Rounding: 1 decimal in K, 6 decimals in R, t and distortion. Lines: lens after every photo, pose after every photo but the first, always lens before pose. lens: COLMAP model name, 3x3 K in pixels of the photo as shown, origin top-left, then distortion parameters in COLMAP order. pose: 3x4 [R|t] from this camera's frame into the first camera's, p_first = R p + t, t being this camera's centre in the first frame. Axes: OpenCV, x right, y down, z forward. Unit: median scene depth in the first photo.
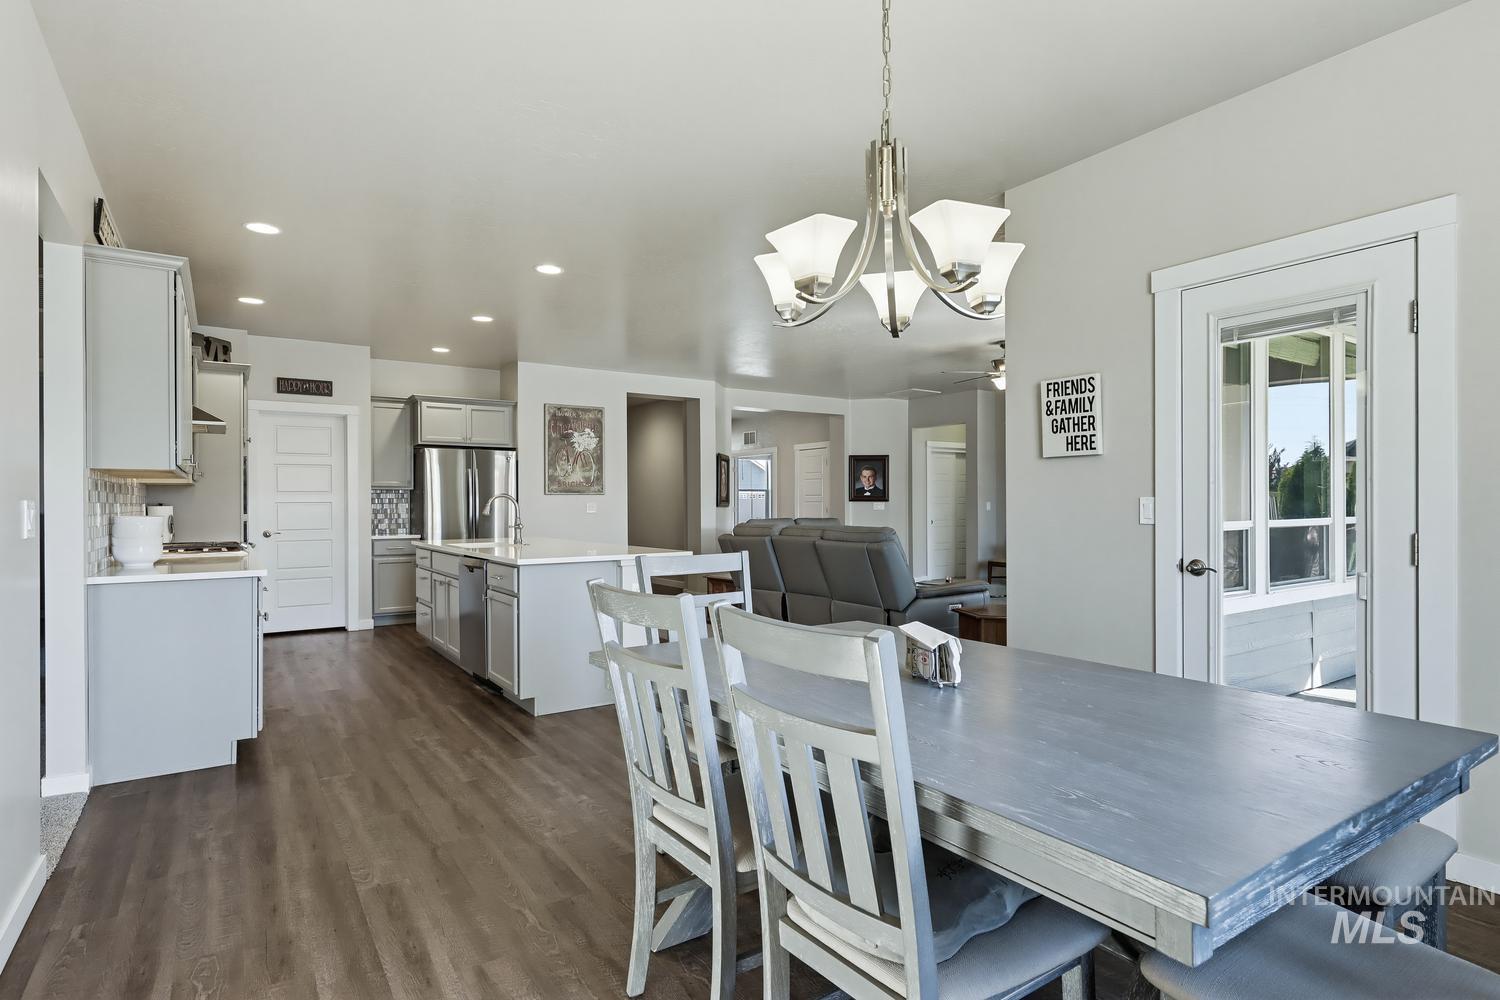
lens RADIAL K [[788.4, 0, 759.9], [0, 788.4, 501.6], [0, 0, 1]] dist [0.008070, -0.003812]
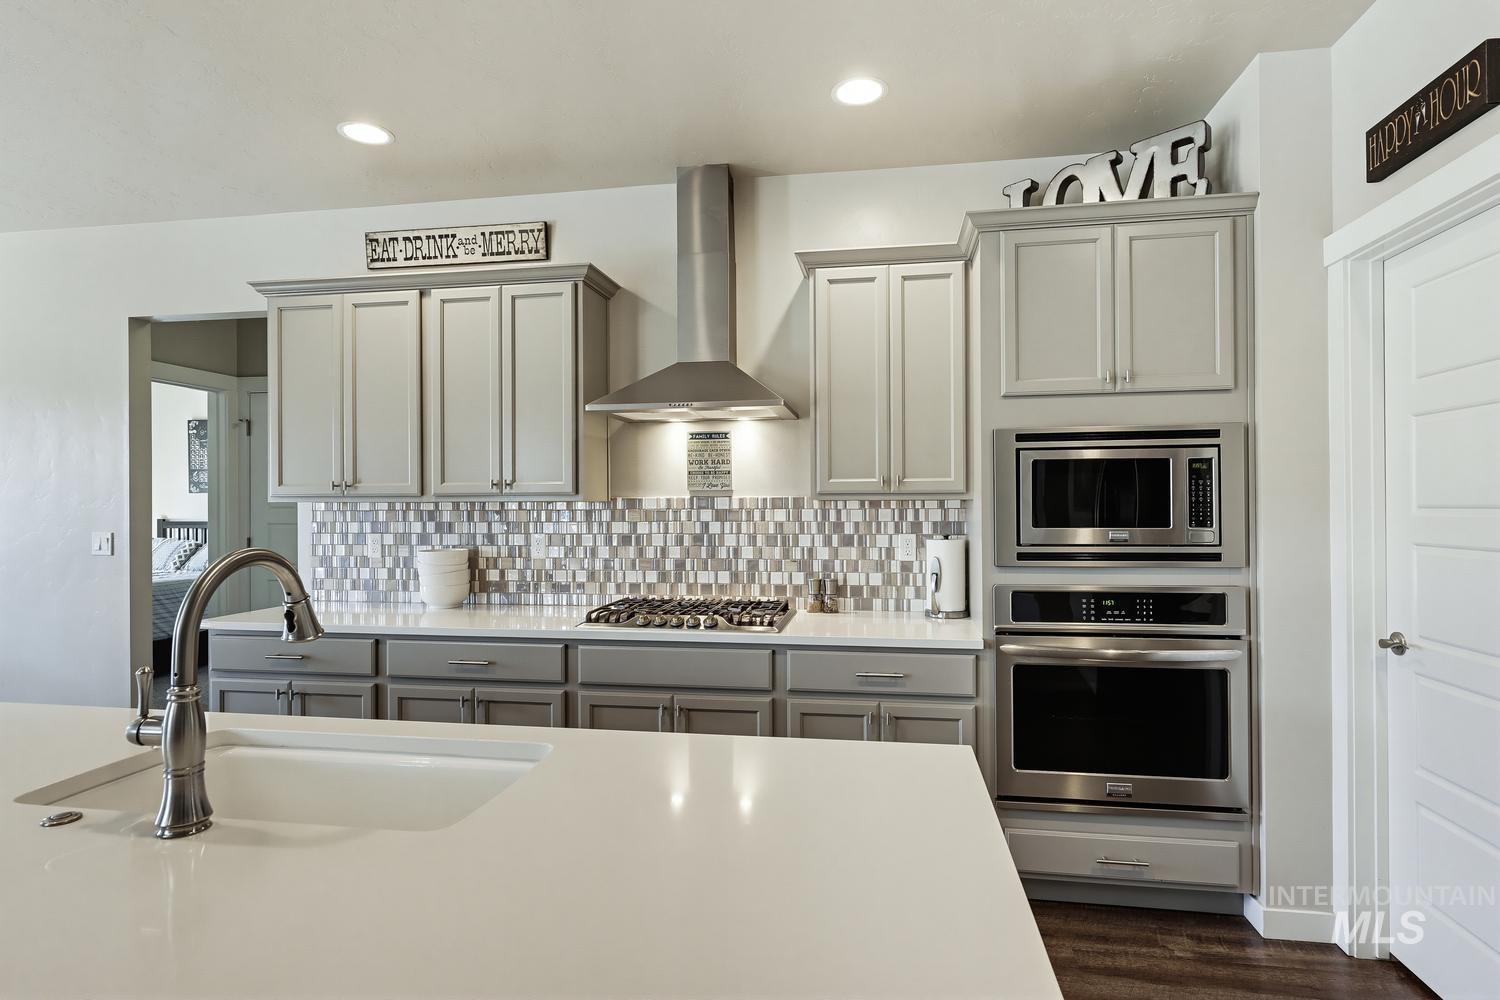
lens RADIAL K [[798.6, 0, 744.3], [0, 798.6, 501.2], [0, 0, 1]] dist [0.002724, -0.001082]
pose [[-0.703570, 0.006967, -0.710592, -0.187647], [0.009554, 0.999954, 0.000345, -0.014701], [0.710562, -0.006546, -0.703604, 0.889259]]
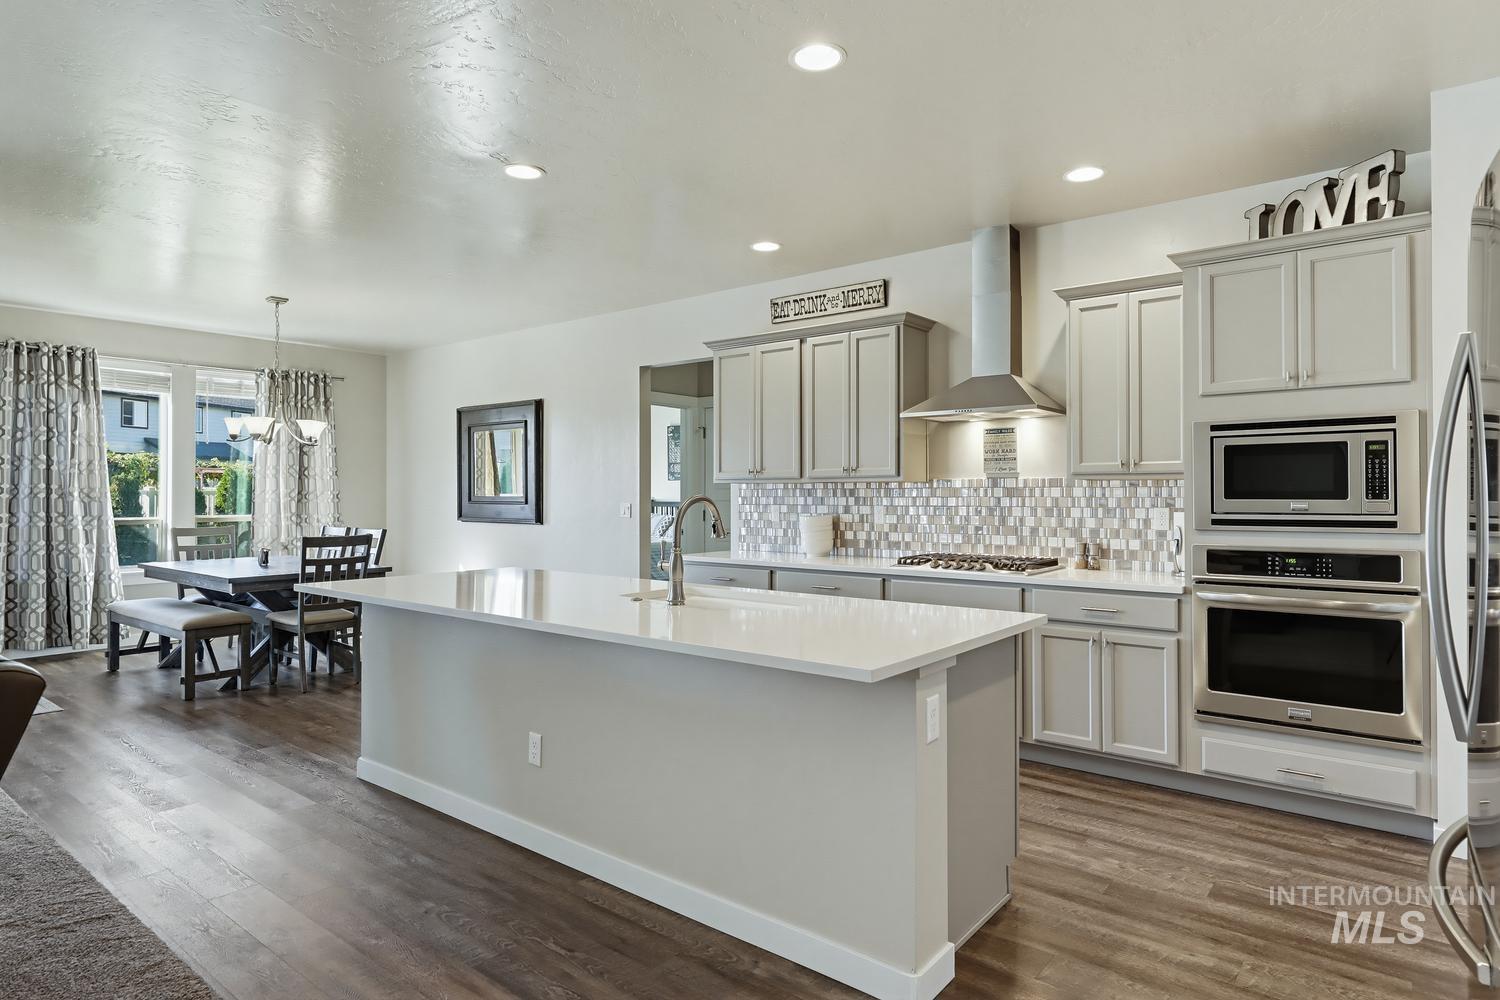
lens RADIAL K [[798.6, 0, 798.6], [0, 798.6, 502.7], [0, 0, 1]] dist [0.002724, -0.001082]
pose [[-0.943386, 0.010549, -0.331529, -0.161006], [0.007095, 0.999907, 0.011627, -0.007714], [0.331621, 0.008616, -0.943373, 1.048586]]
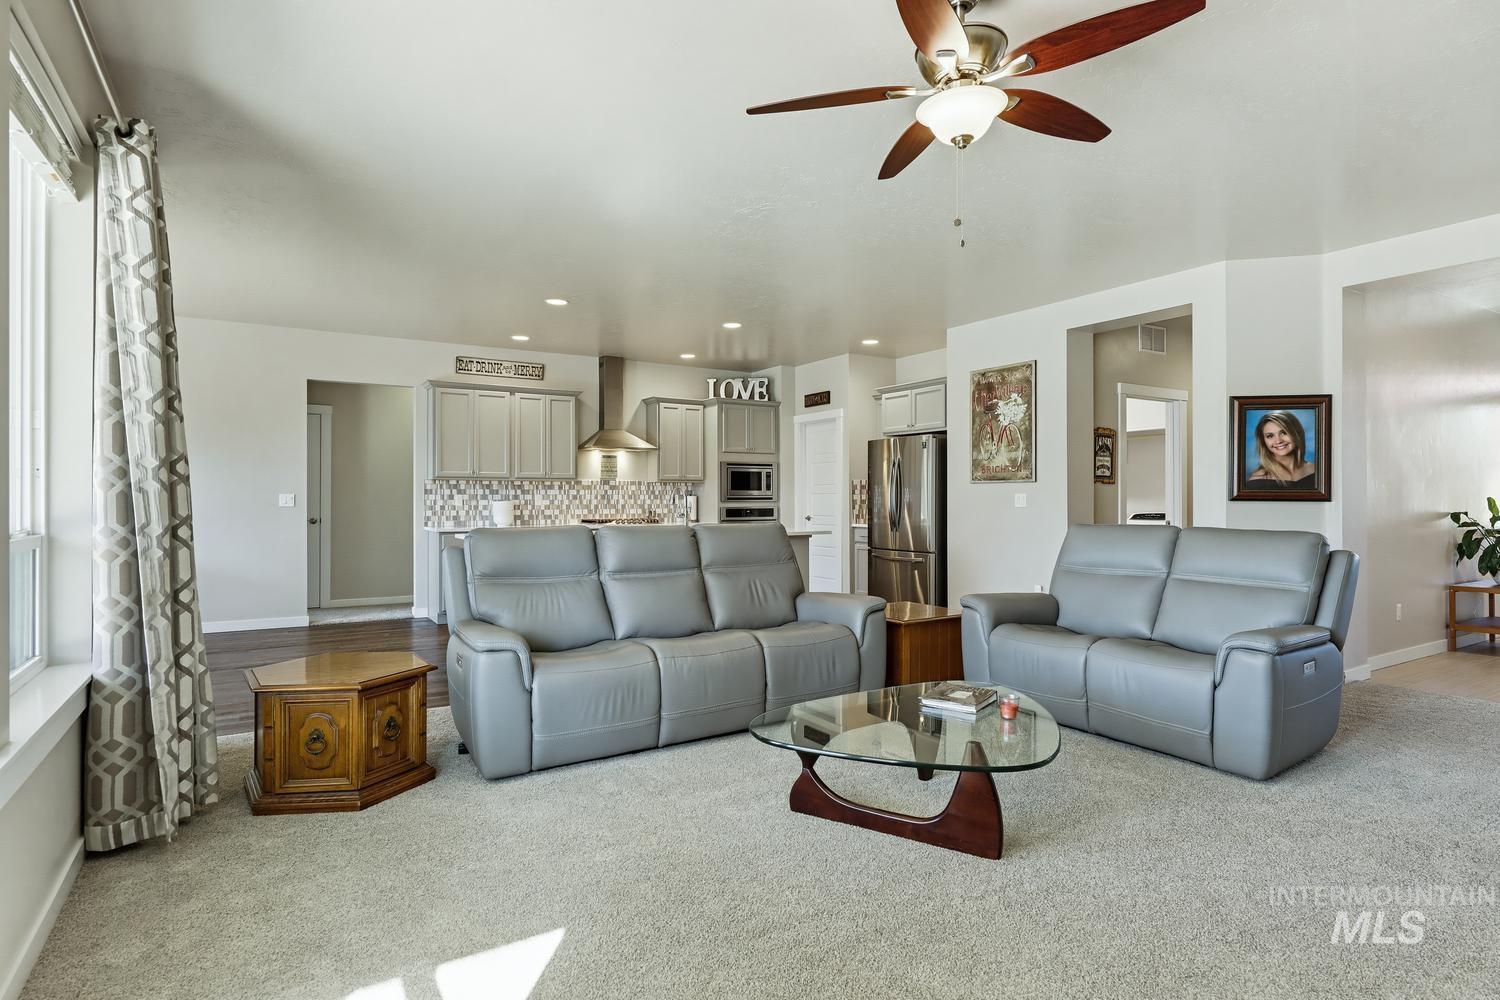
lens RADIAL K [[788.4, 0, 742.4], [0, 788.4, 497.0], [0, 0, 1]] dist [0.008070, -0.003812]
pose [[-0.064446, 0.004056, -0.997913, 0.569508], [0.002662, 0.999989, 0.003893, 0.001513], [0.997918, -0.002406, -0.064457, 0.834463]]
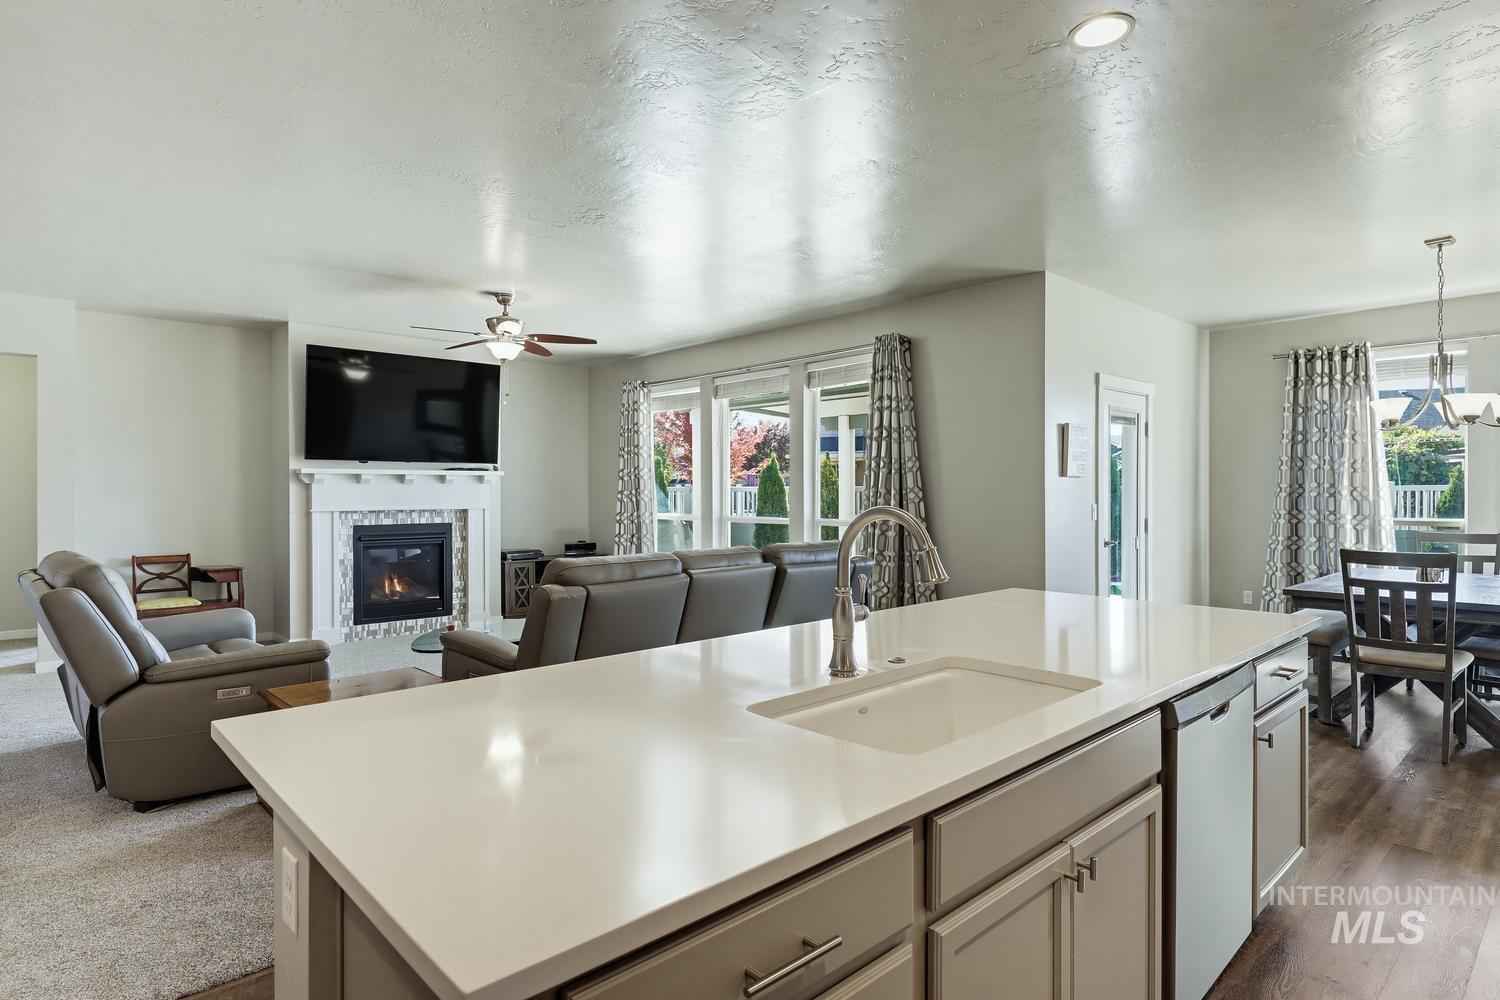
lens RADIAL K [[798.6, 0, 757.9], [0, 798.6, 497.7], [0, 0, 1]] dist [0.002724, -0.001082]
pose [[-0.139955, -0.004650, 0.990147, -0.431065], [0.000670, 0.999988, 0.004791, -0.010687], [-0.990158, 0.001334, -0.139950, 0.774732]]
